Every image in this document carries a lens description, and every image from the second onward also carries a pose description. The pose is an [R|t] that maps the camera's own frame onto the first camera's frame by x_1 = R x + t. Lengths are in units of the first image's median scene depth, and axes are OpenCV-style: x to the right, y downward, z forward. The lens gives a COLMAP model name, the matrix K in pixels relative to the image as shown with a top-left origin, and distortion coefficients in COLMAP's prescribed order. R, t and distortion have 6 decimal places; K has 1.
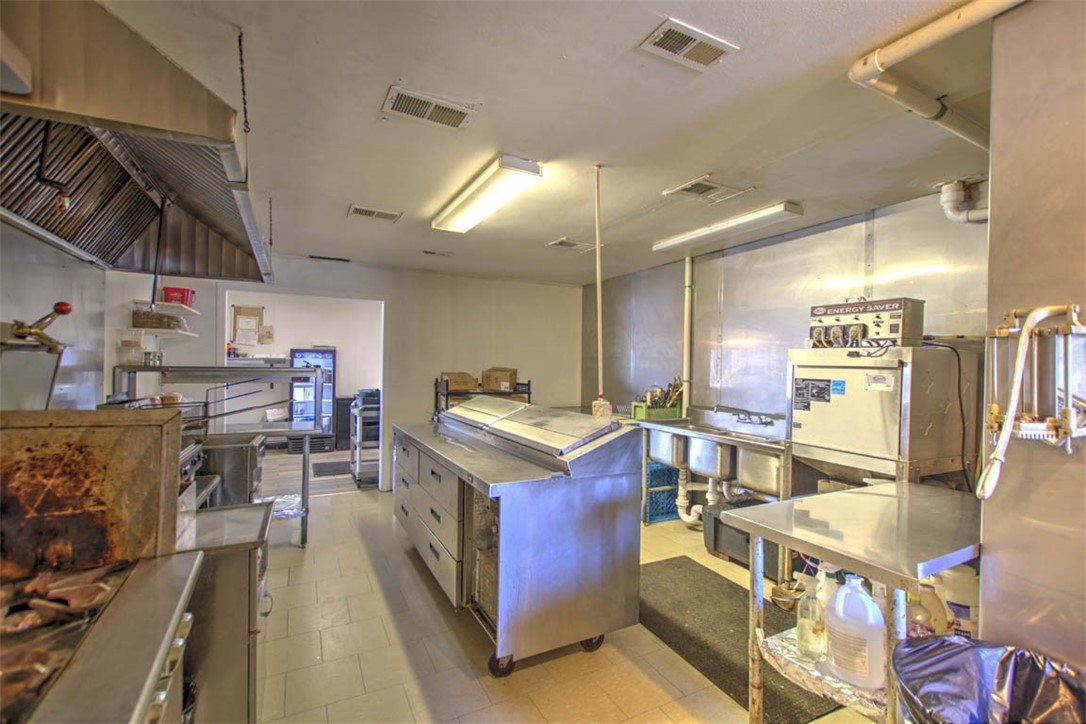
lens RADIAL K [[471.6, 0, 542.1], [0, 471.6, 363.0], [0, 0, 1]] dist [0.008466, -0.000753]
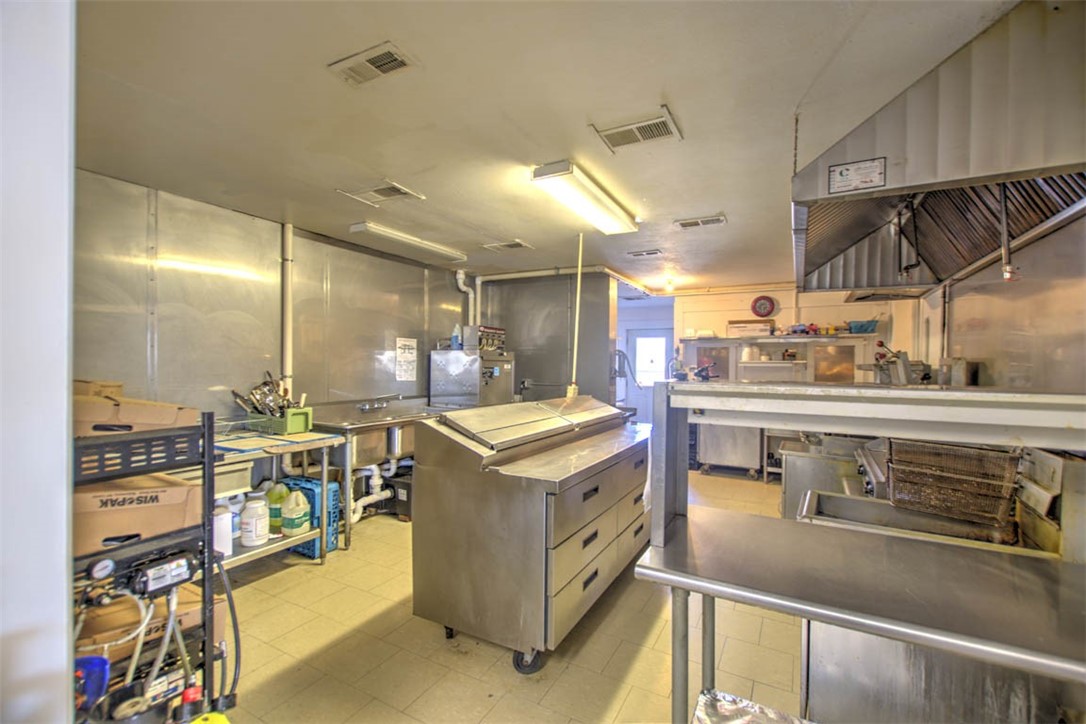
lens RADIAL K [[471.6, 0, 543.6], [0, 471.6, 364.7], [0, 0, 1]] dist [0.008466, -0.000753]
pose [[-0.558025, -0.022384, 0.829522, -1.047640], [-0.021543, 0.999690, 0.012484, -0.005594], [-0.829544, -0.010904, -0.558335, 1.858617]]
